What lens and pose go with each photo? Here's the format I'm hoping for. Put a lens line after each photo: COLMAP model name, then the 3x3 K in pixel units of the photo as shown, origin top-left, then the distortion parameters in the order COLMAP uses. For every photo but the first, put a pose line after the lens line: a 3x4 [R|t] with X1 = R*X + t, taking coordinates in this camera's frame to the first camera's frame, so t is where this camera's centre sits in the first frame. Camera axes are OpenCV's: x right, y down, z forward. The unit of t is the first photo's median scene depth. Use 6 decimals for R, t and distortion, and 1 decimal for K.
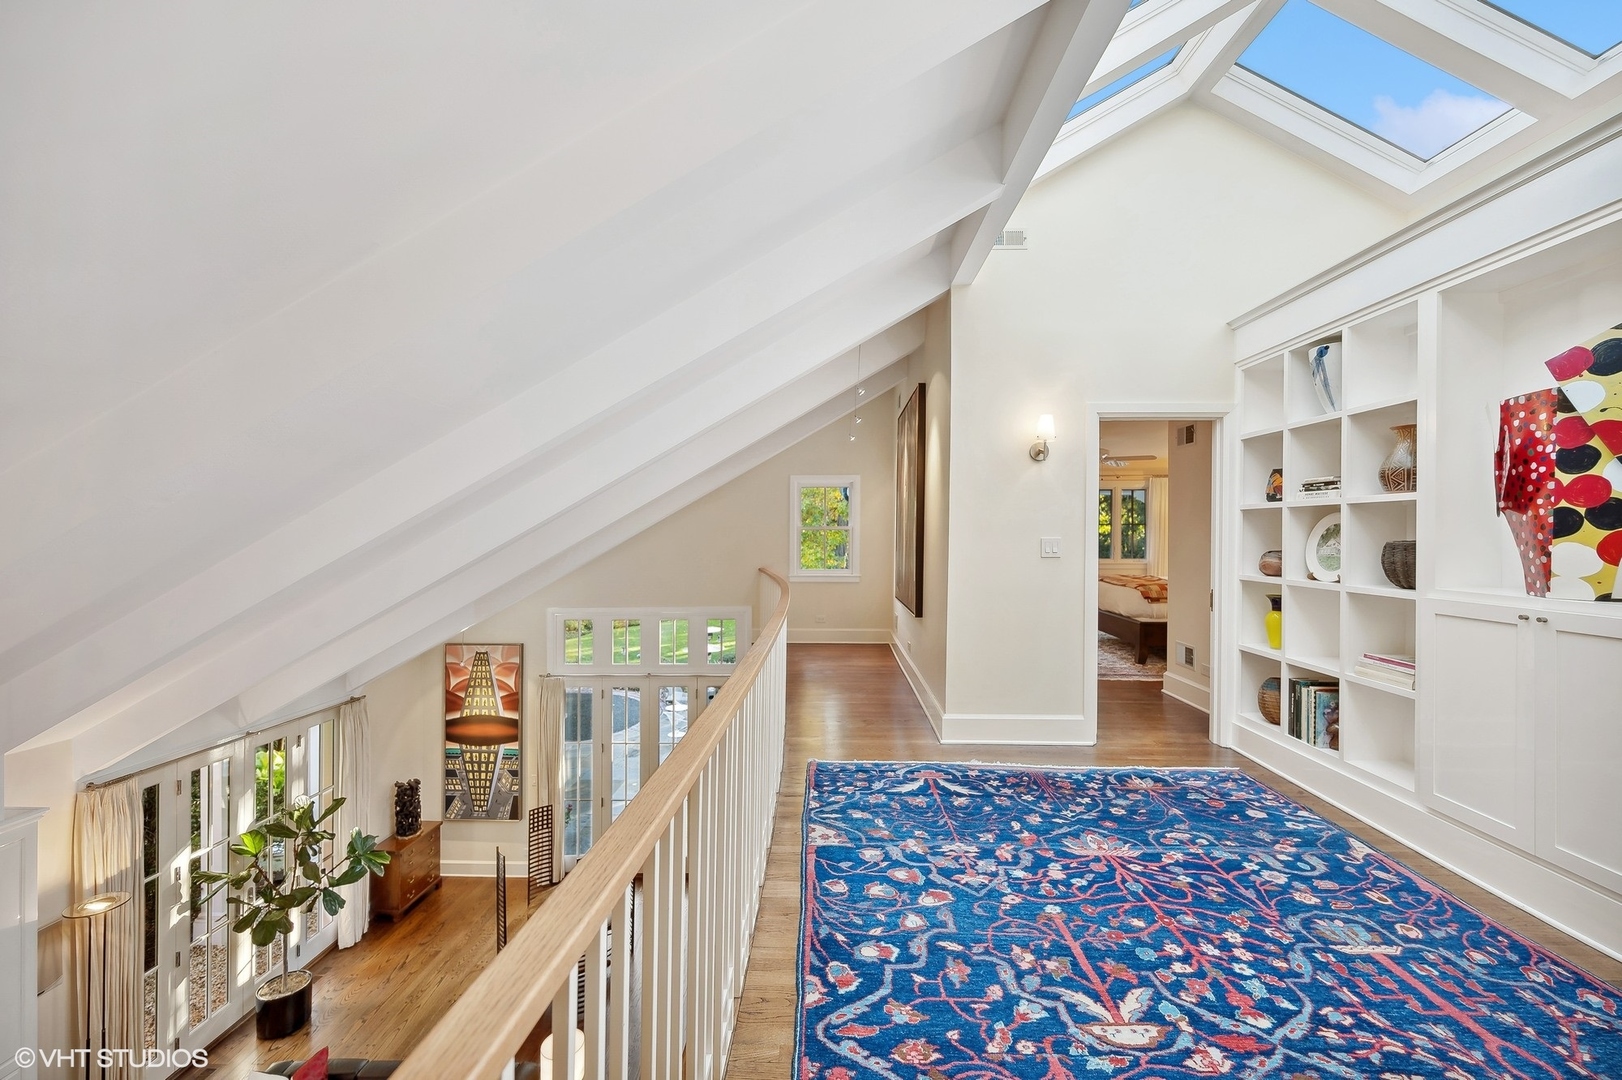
lens RADIAL K [[673.8, 0, 809.6], [0, 673.8, 539.4], [0, 0, 1]] dist [0.008605, 0.000336]
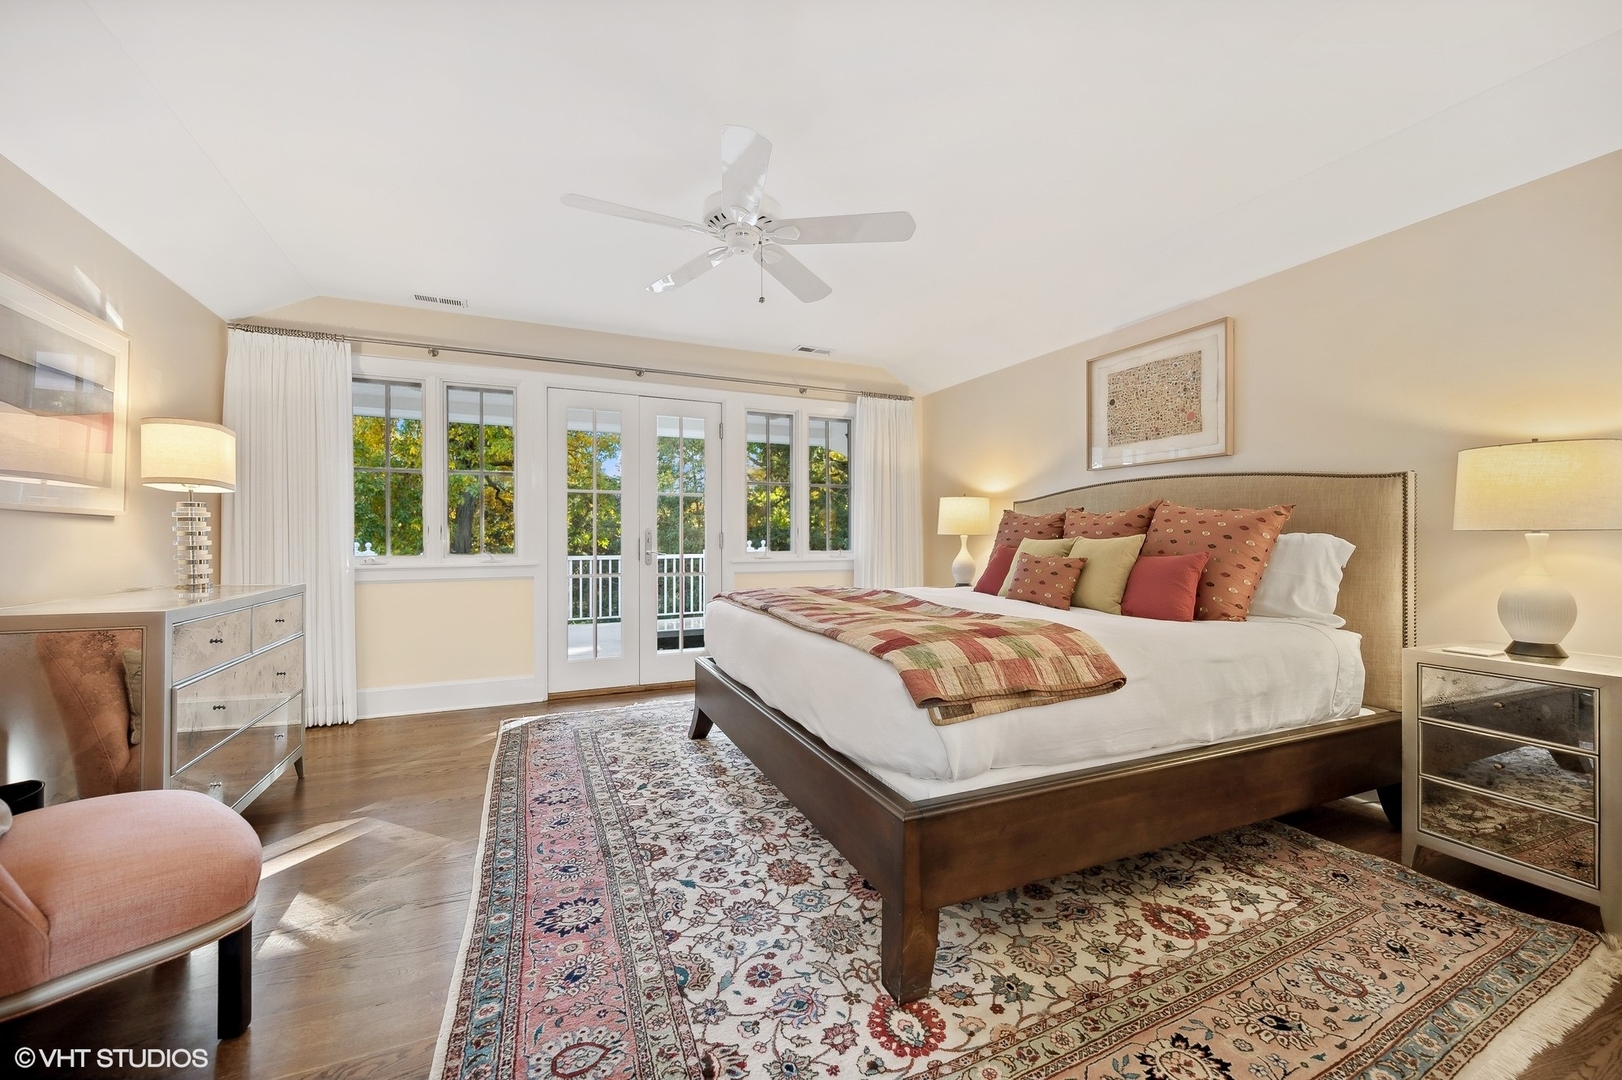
lens RADIAL K [[673.8, 0, 817.0], [0, 673.8, 545.2], [0, 0, 1]] dist [0.008605, 0.000336]
pose [[0.899805, 0.001965, 0.436288, 0.277498], [0.001976, 0.999961, -0.008581, 0.028499], [-0.436288, 0.008583, 0.899766, 0.607965]]
